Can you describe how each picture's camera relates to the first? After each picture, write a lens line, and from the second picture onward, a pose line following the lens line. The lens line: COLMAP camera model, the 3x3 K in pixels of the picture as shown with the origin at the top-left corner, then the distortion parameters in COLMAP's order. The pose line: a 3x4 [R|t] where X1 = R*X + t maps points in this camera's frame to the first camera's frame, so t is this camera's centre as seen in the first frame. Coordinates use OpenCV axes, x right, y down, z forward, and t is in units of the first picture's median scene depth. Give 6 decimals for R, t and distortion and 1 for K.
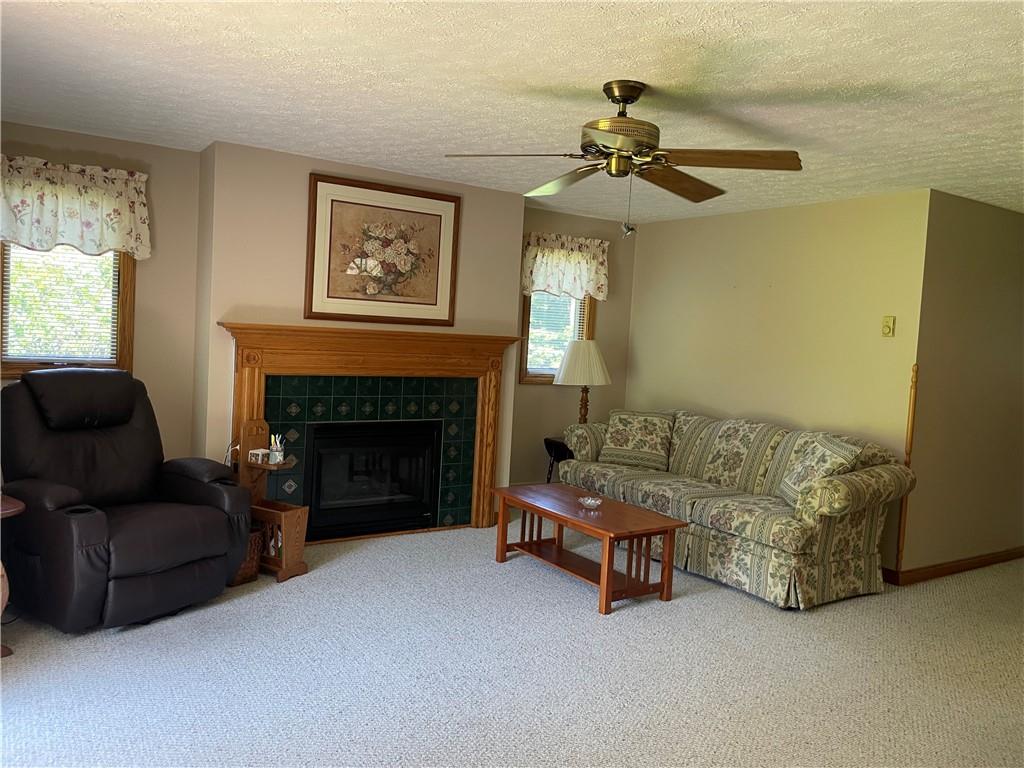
lens RADIAL K [[765.9, 0, 512.4], [0, 765.9, 380.3], [0, 0, 1]] dist [0.051621, -0.077221]
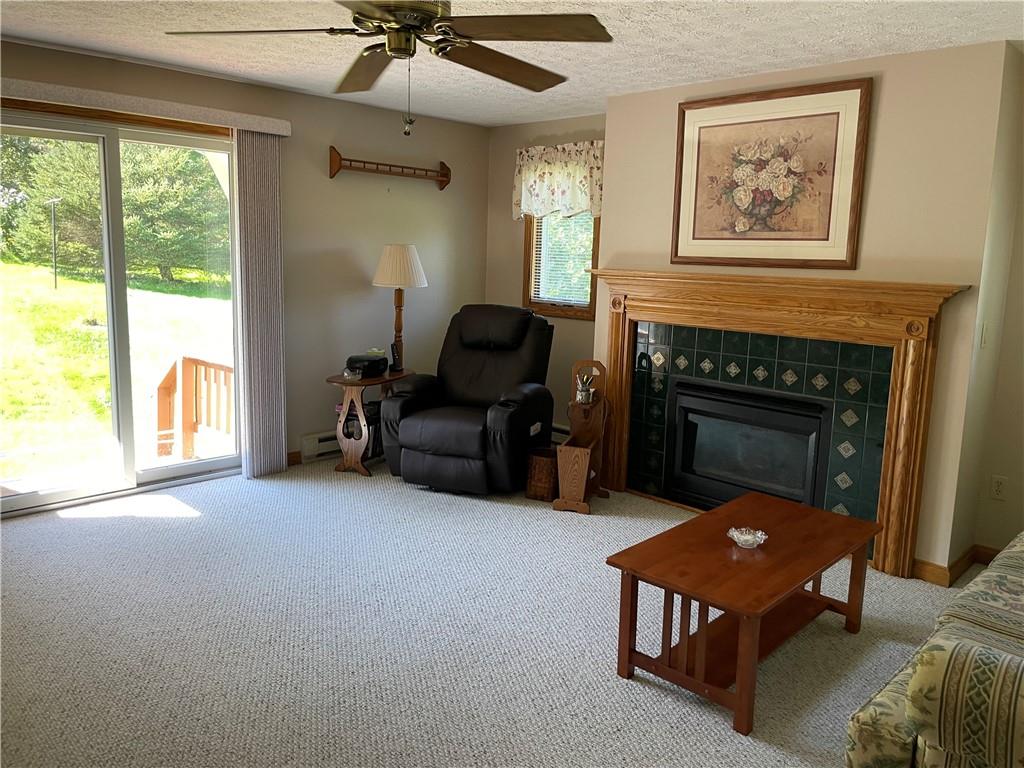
lens RADIAL K [[765.9, 0, 510.0], [0, 765.9, 382.0], [0, 0, 1]] dist [0.051621, -0.077221]
pose [[0.209659, 0.113490, -0.971166, 0.593596], [-0.088817, 0.991345, 0.096675, -0.009802], [0.973732, 0.065987, 0.217924, 0.591221]]
